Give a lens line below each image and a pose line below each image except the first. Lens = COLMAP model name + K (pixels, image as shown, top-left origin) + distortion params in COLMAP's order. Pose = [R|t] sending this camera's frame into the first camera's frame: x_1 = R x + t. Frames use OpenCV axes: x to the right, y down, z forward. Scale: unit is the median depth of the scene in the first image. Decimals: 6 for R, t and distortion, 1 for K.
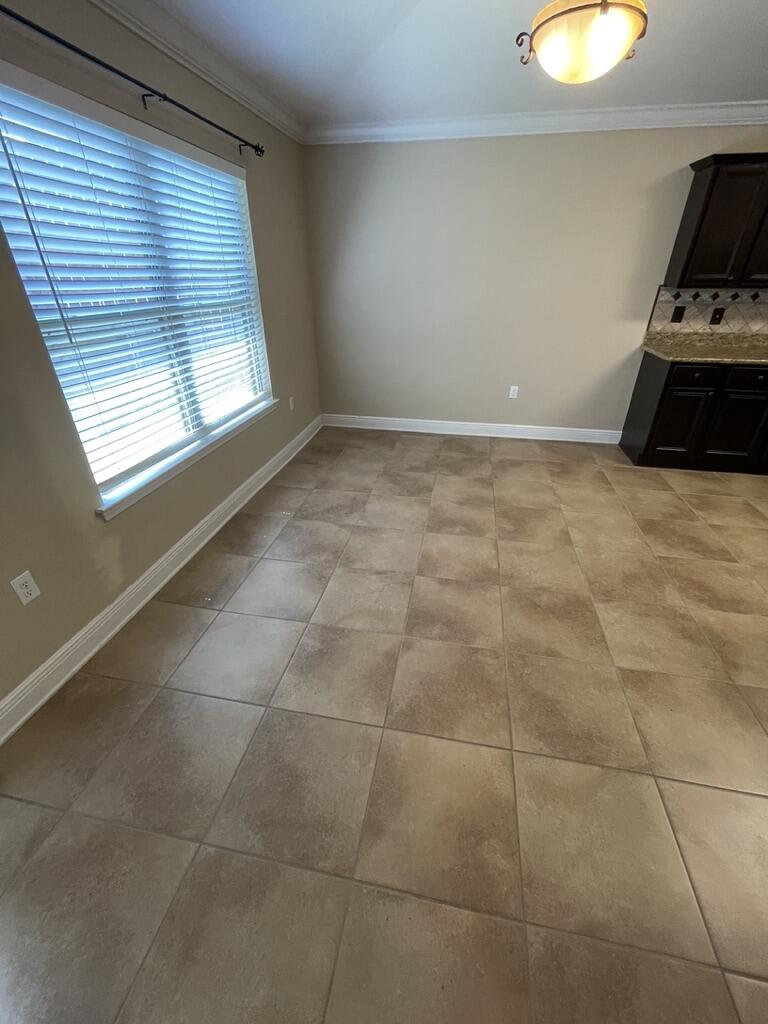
lens RADIAL K [[418.6, 0, 388.3], [0, 418.6, 511.4], [0, 0, 1]] dist [-0.001673, -0.000093]
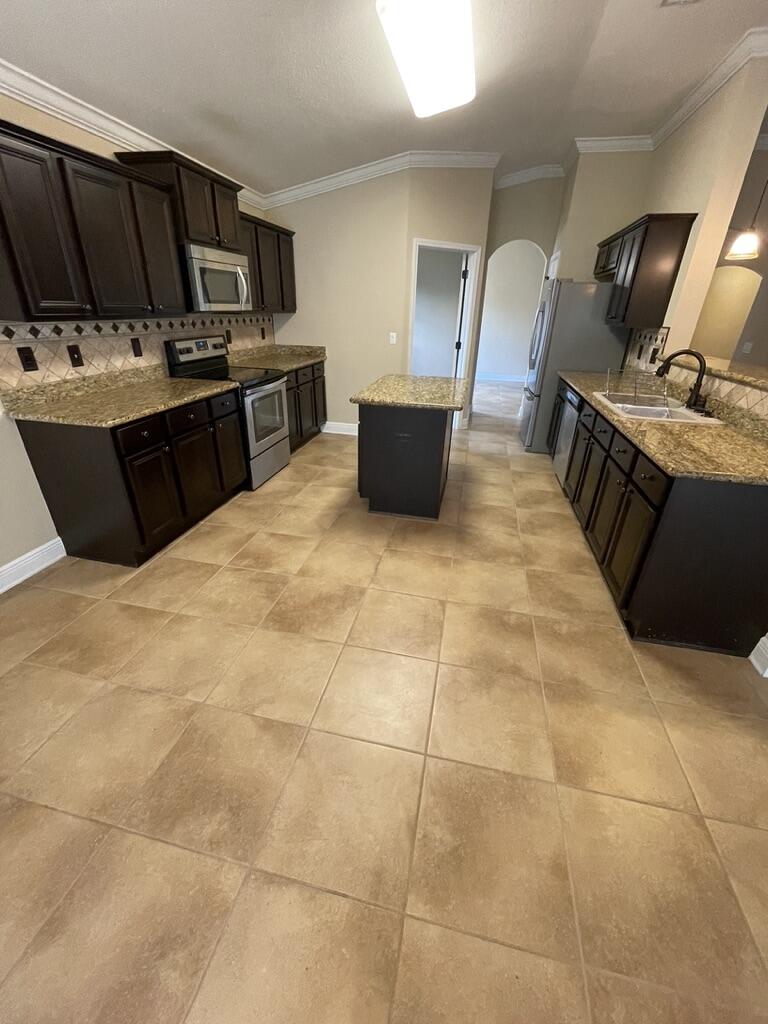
lens RADIAL K [[418.6, 0, 385.0], [0, 418.6, 508.2], [0, 0, 1]] dist [-0.001673, -0.000093]
pose [[0.032868, -0.435466, 0.899605, 0.019371], [0.472582, 0.799886, 0.369930, -0.291710], [-0.880674, 0.412978, 0.232084, 0.499561]]
